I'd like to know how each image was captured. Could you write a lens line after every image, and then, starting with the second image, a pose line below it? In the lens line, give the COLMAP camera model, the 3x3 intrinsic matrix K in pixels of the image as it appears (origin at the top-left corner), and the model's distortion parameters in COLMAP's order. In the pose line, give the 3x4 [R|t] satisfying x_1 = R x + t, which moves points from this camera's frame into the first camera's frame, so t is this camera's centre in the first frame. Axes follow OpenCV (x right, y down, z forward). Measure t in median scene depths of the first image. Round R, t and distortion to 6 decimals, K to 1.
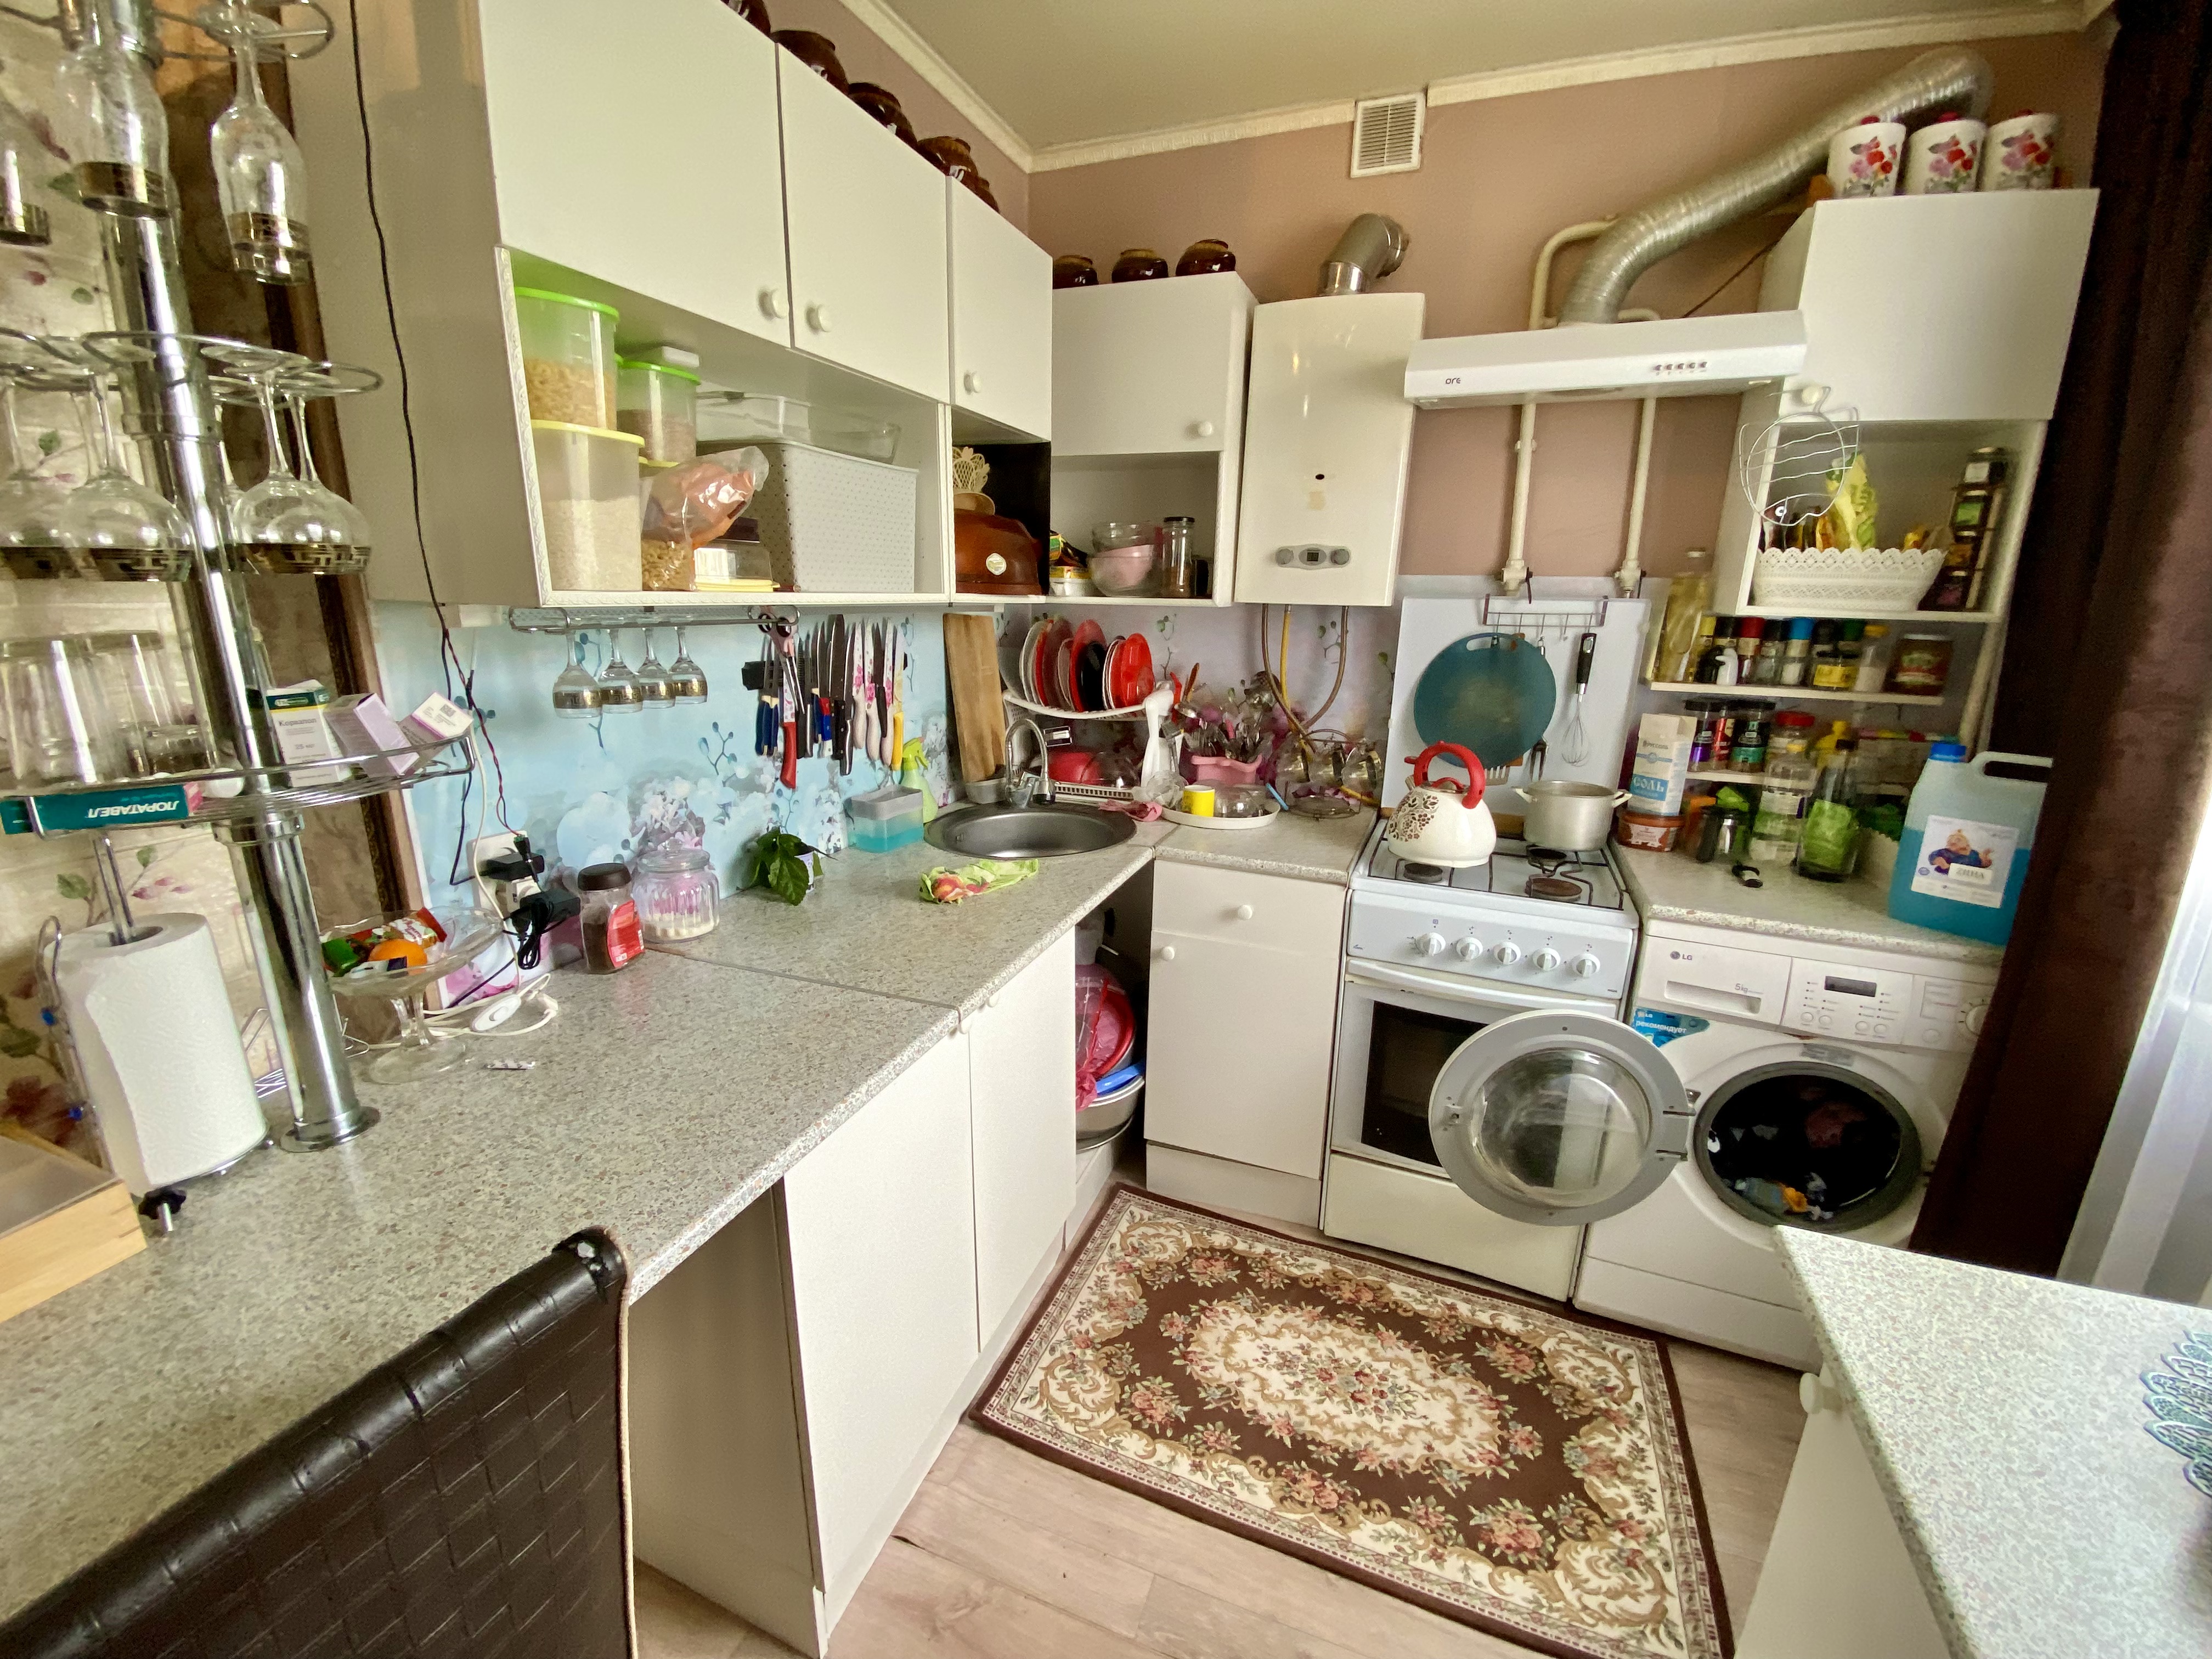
lens RADIAL K [[898.8, 0, 1091.2], [0, 898.8, 831.0], [0, 0, 1]] dist [-0.007158, -0.004491]
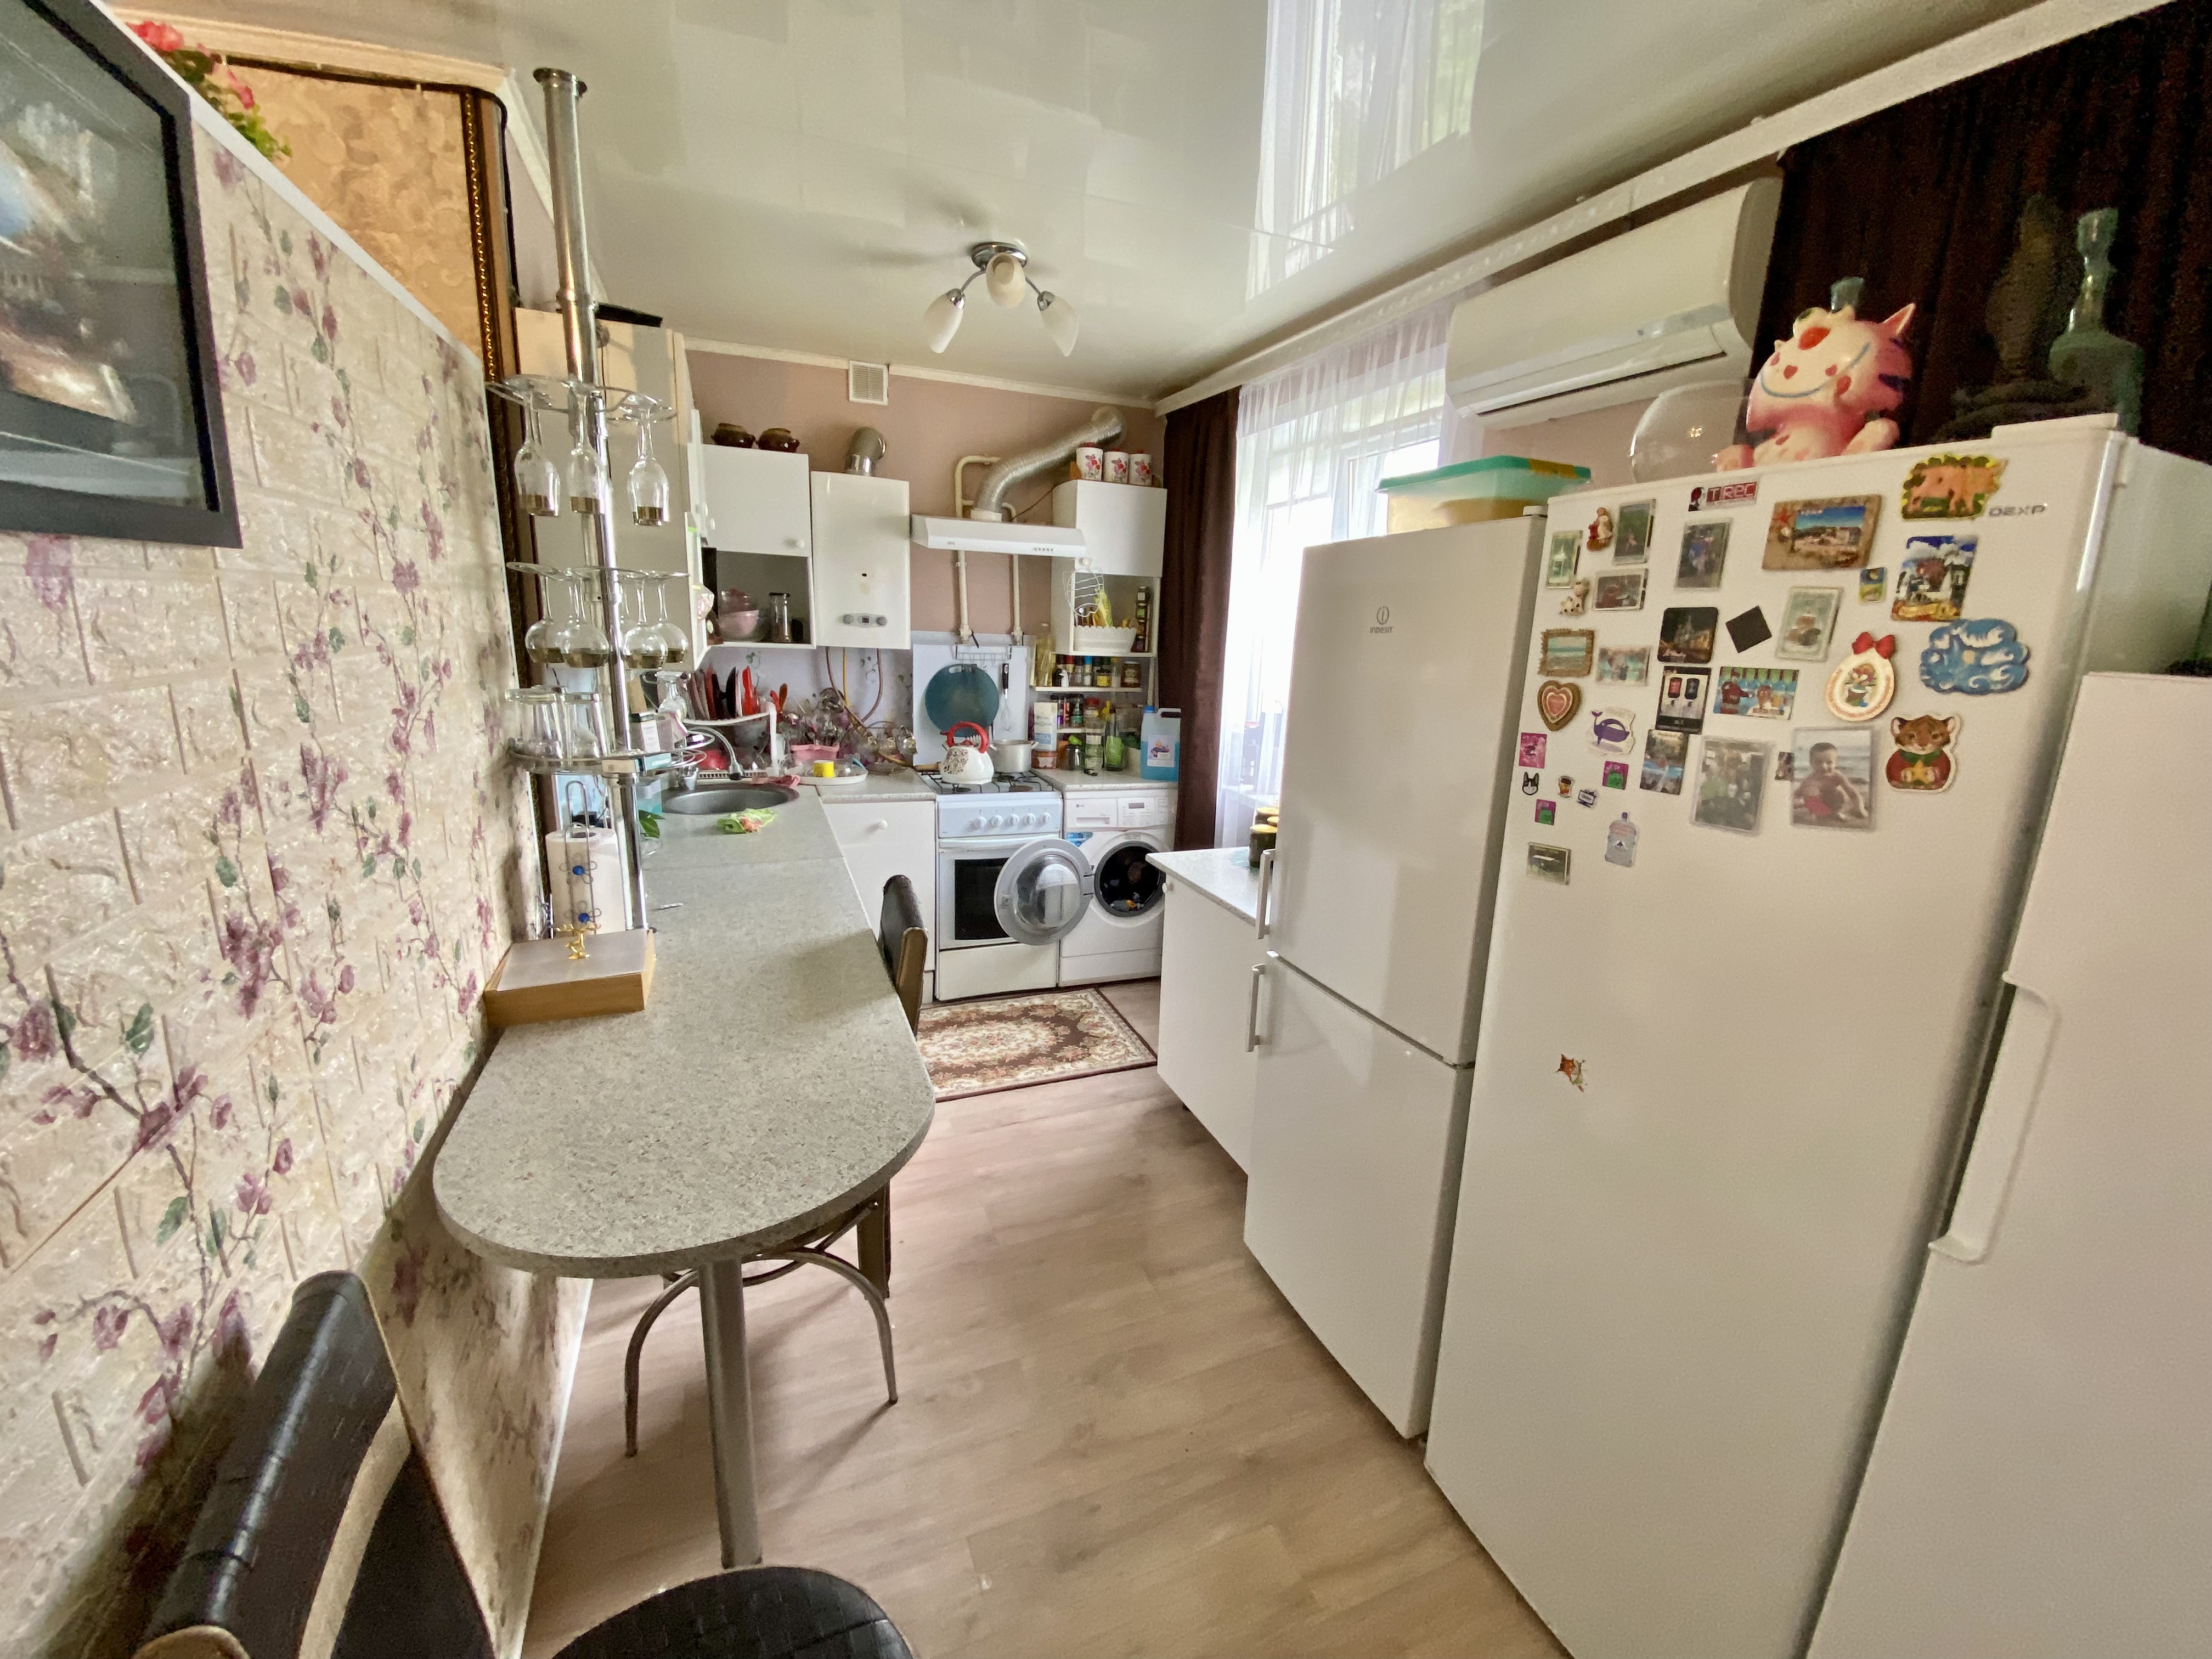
lens RADIAL K [[898.8, 0, 1108.3], [0, 898.8, 825.5], [0, 0, 1]] dist [-0.007158, -0.004491]
pose [[0.720173, -0.140470, 0.679425, -0.739522], [0.149850, 0.987668, 0.045361, 0.082719], [-0.677418, 0.069144, 0.732341, -0.627559]]
